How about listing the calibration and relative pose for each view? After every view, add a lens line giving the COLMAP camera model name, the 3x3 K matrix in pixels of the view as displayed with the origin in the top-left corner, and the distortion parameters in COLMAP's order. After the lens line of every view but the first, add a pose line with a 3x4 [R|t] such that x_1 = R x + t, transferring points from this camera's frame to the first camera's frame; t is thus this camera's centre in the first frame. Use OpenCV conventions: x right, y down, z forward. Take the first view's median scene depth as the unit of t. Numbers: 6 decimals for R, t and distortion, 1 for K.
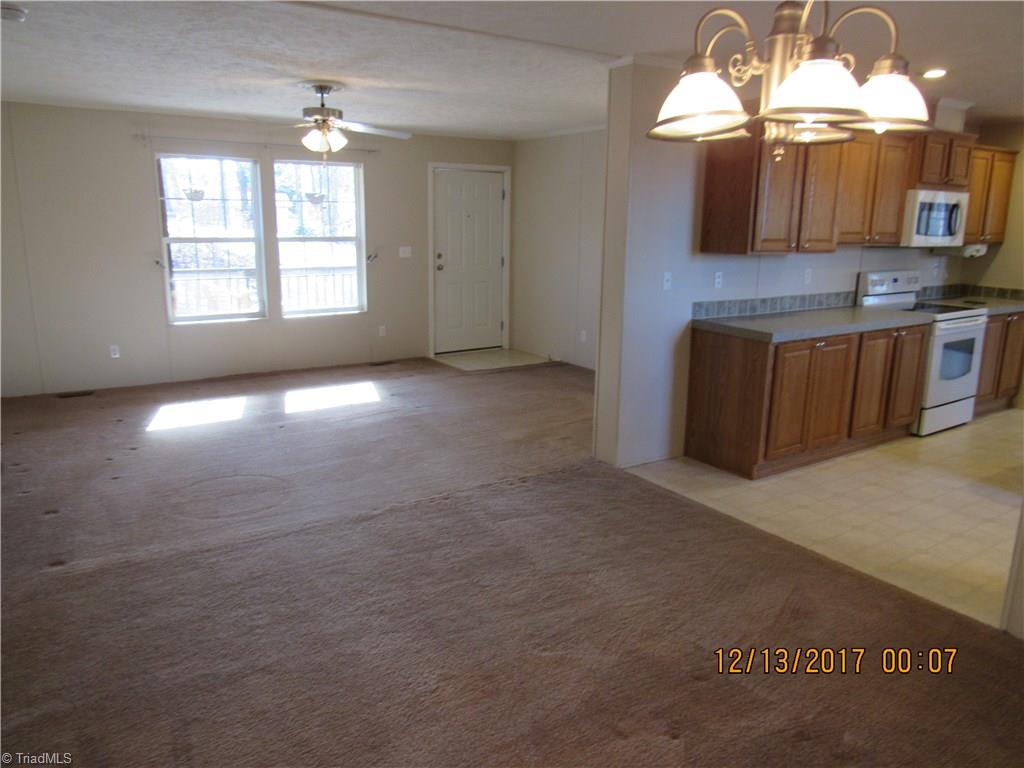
lens RADIAL K [[728.0, 0, 511.3], [0, 728.0, 382.9], [0, 0, 1]] dist [-0.001034, 0.000730]
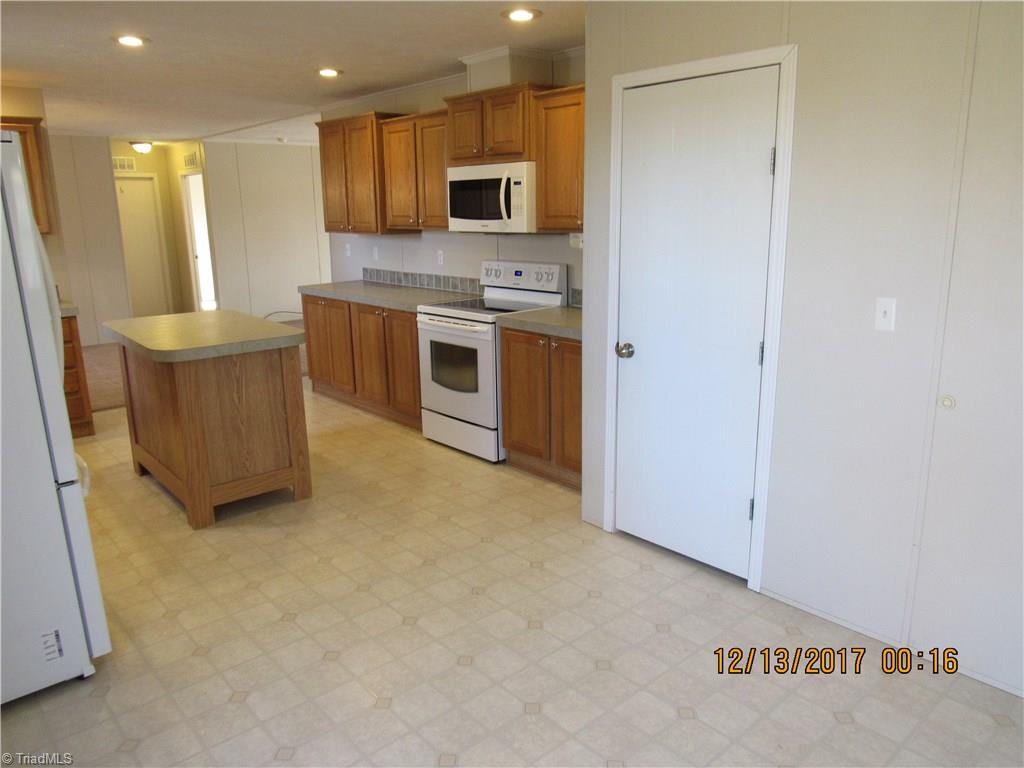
lens RADIAL K [[728.0, 0, 511.3], [0, 728.0, 383.9], [0, 0, 1]] dist [-0.001034, 0.000730]
pose [[0.129564, 0.217932, -0.967326, 1.493029], [-0.197540, 0.961667, 0.190198, -0.193469], [0.971695, 0.166443, 0.167648, 0.962055]]
